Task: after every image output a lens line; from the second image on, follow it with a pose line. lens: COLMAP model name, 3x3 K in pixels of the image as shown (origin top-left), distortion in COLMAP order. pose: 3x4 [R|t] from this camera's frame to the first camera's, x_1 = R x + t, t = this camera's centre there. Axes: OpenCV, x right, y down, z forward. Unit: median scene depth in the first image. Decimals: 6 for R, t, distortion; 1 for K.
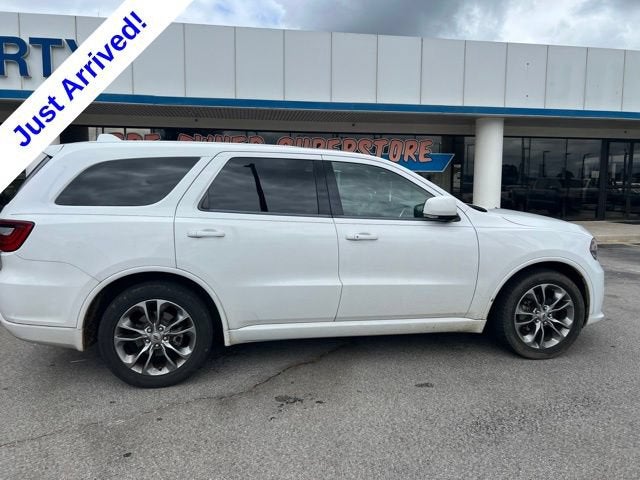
lens RADIAL K [[484.7, 0, 326.0], [0, 484.7, 238.1], [0, 0, 1]] dist [0.038601, -0.041216]
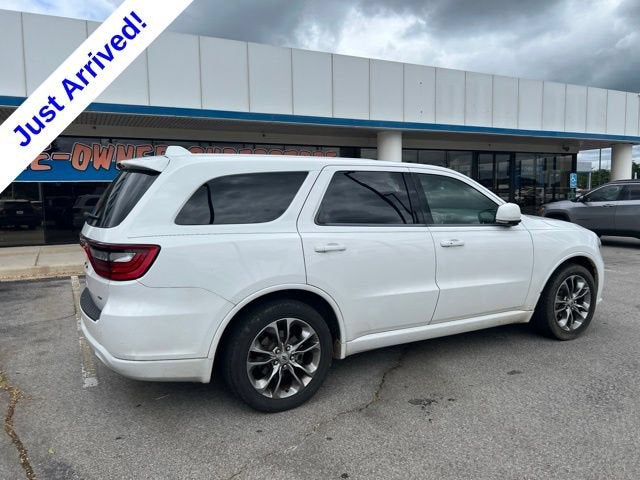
lens RADIAL K [[484.7, 0, 325.0], [0, 484.7, 241.8], [0, 0, 1]] dist [0.038601, -0.041216]
pose [[0.954183, -0.050555, 0.294922, -0.500592], [0.054047, 0.998532, -0.003697, -0.016453], [-0.294302, 0.019468, 0.955514, 0.048756]]
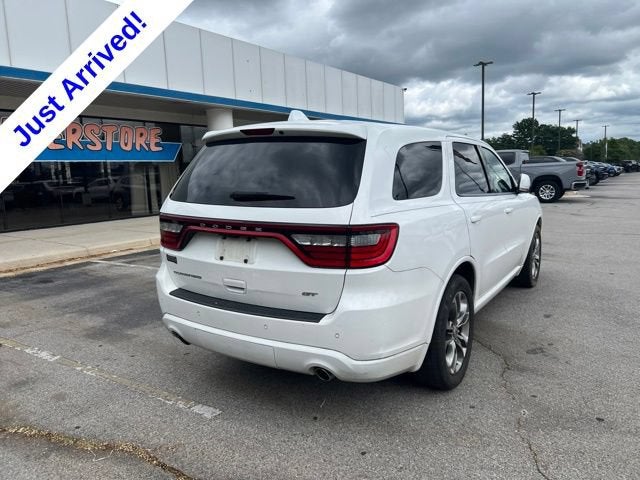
lens RADIAL K [[484.7, 0, 323.6], [0, 484.7, 241.3], [0, 0, 1]] dist [0.038601, -0.041216]
pose [[0.688569, -0.132315, 0.712997, -1.084491], [0.114732, 0.990707, 0.073050, -0.064661], [-0.716037, 0.031504, 0.697351, 0.475831]]
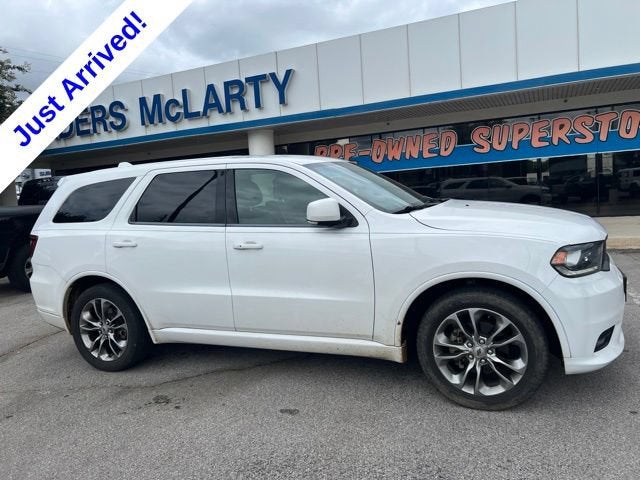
lens RADIAL K [[484.7, 0, 326.0], [0, 484.7, 238.2], [0, 0, 1]] dist [0.038601, -0.041216]
pose [[0.826401, -0.009709, -0.562998, 0.725851], [0.012858, 0.999916, 0.001630, -0.016500], [0.562935, -0.008586, 0.826456, 0.285076]]
